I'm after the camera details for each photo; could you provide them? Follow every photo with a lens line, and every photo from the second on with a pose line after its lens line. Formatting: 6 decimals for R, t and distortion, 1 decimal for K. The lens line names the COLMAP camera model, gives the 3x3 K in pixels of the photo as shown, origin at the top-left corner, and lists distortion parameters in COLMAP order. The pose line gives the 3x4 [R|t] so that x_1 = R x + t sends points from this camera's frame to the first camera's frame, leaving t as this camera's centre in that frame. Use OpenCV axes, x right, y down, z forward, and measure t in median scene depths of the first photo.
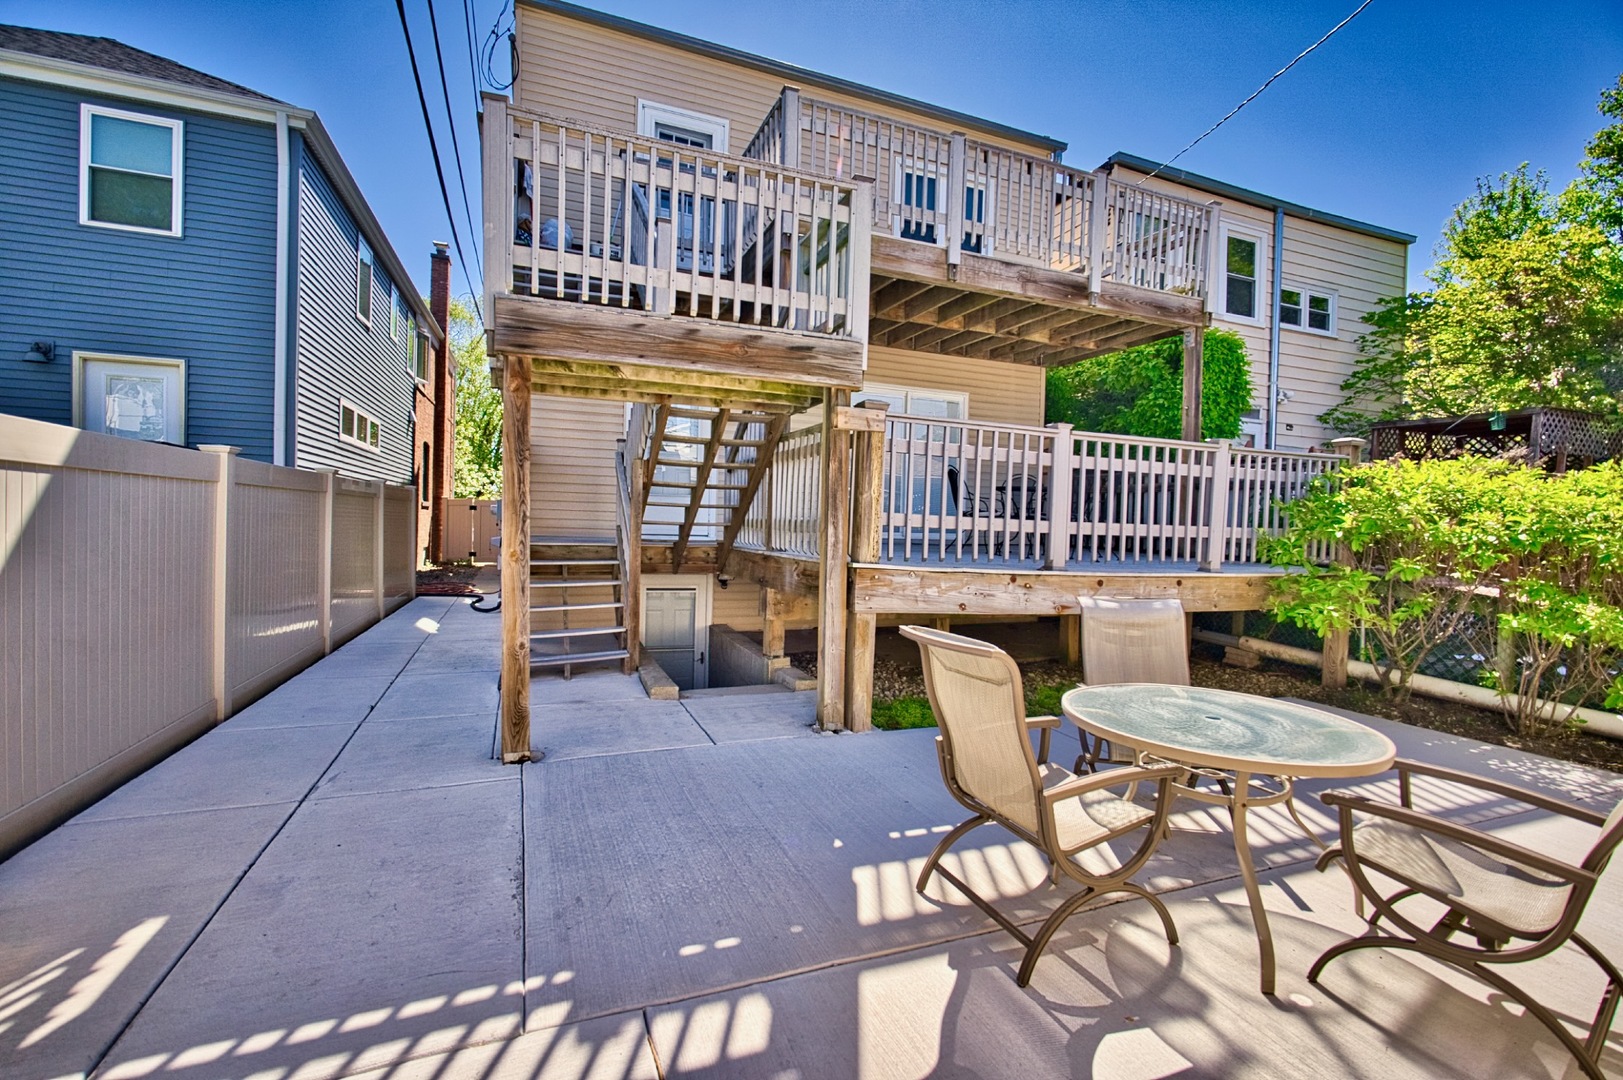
lens RADIAL K [[701.3, 0, 805.7], [0, 701.3, 540.6], [0, 0, 1]] dist [-0.014171, 0.001722]
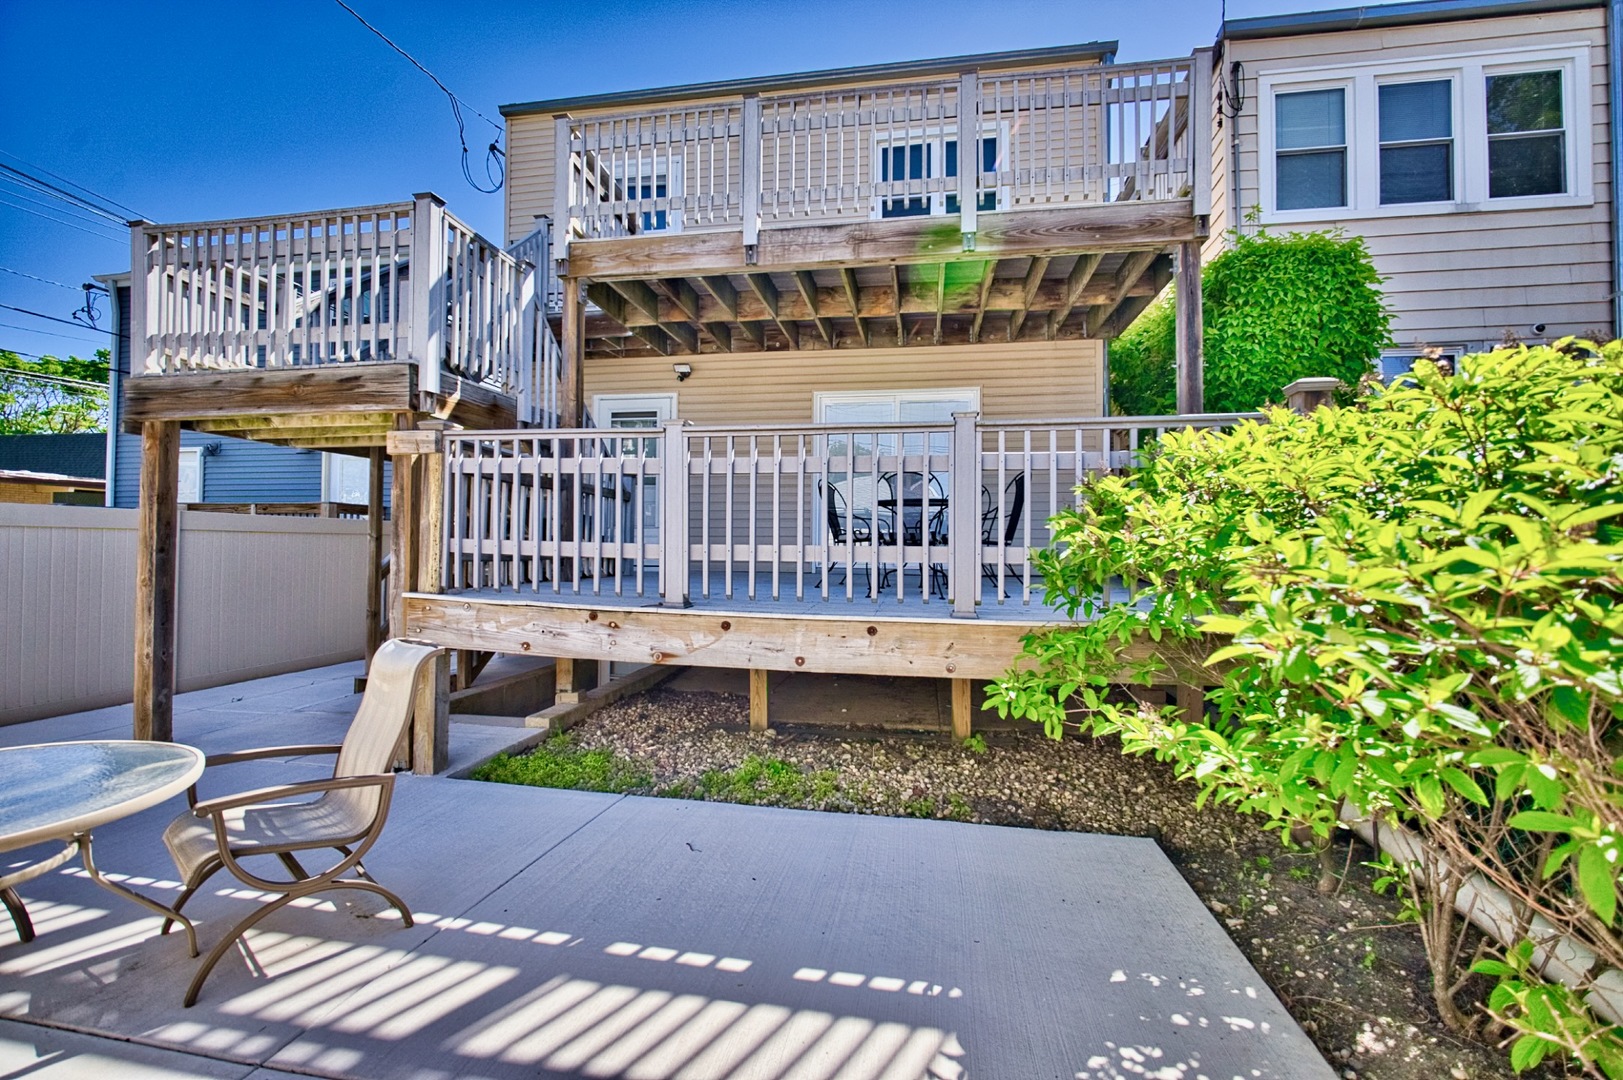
lens RADIAL K [[701.3, 0, 808.0], [0, 701.3, 535.4], [0, 0, 1]] dist [-0.014171, 0.001722]
pose [[0.855777, -0.028519, -0.516558, 0.907303], [0.001286, 0.998594, -0.053001, 0.004592], [0.517343, 0.044693, 0.854610, 0.415806]]
